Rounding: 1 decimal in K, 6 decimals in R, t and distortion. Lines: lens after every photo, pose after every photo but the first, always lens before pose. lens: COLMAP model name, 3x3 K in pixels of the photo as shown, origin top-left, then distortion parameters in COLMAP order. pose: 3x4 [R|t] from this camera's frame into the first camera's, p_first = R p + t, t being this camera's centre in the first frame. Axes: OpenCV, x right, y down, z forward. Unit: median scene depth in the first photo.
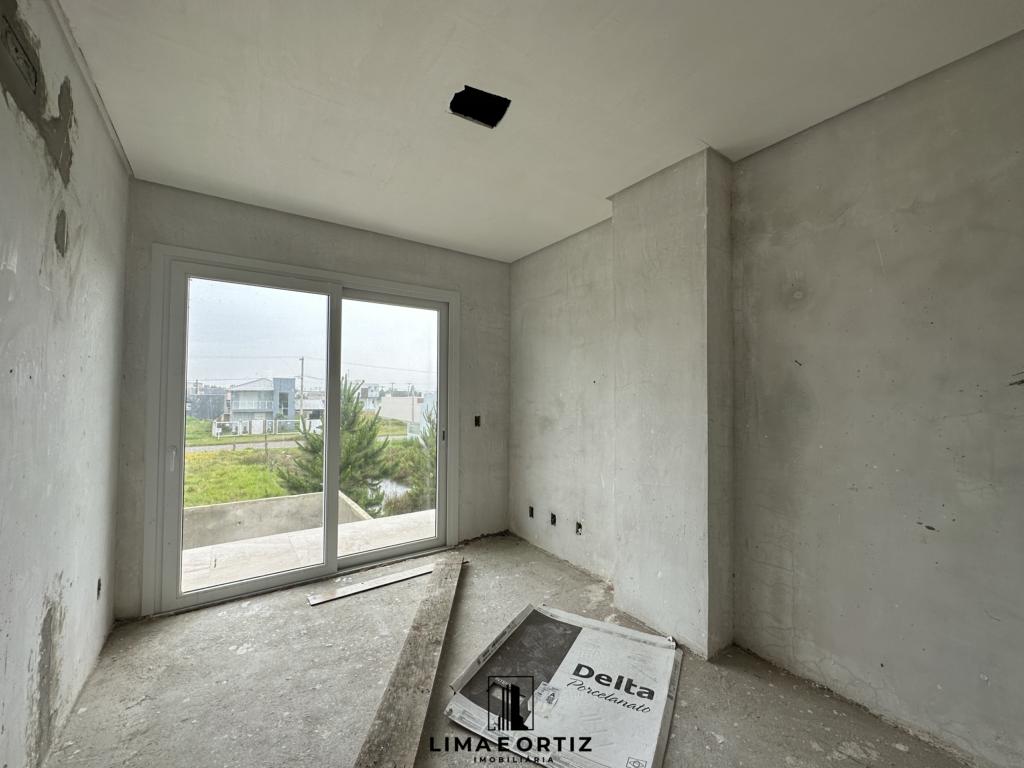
lens RADIAL K [[408.0, 0, 512.5], [0, 408.0, 382.7], [0, 0, 1]] dist [-0.002346, 0.000119]
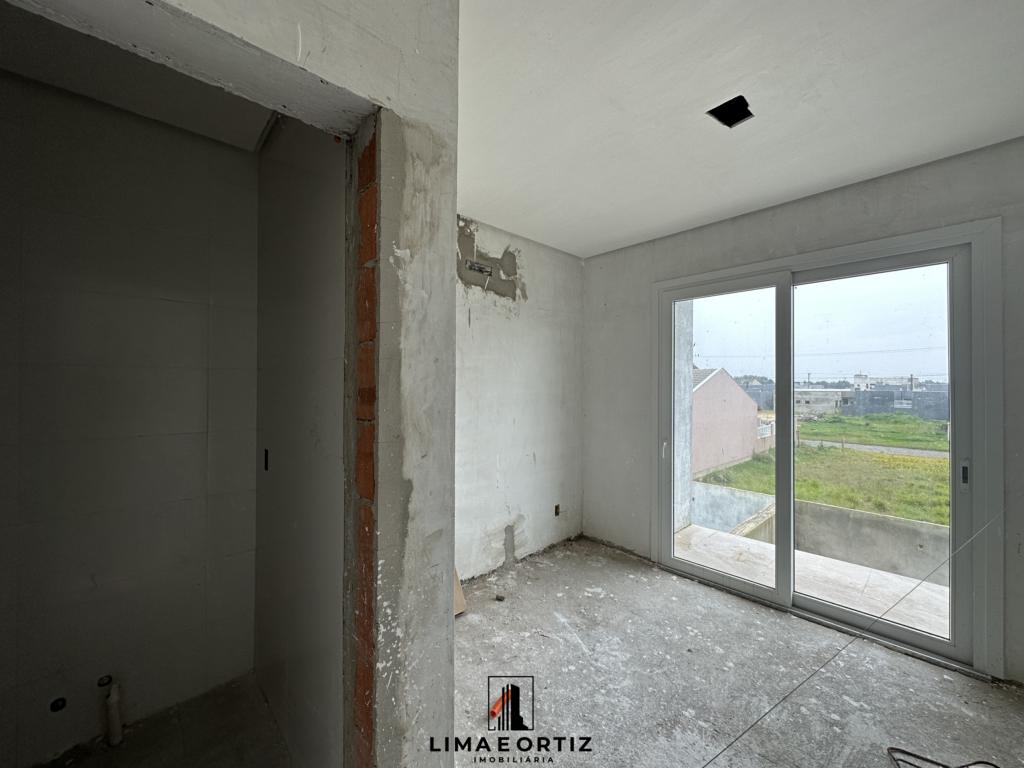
lens RADIAL K [[419.2, 0, 512.0], [0, 419.2, 384.0], [0, 0, 1]] dist [-0.000471, 0.000085]
pose [[0.150107, -0.013332, -0.988580, 0.353971], [0.015369, 0.999820, -0.011150, -0.001999], [0.988550, -0.013520, 0.150284, 0.298042]]
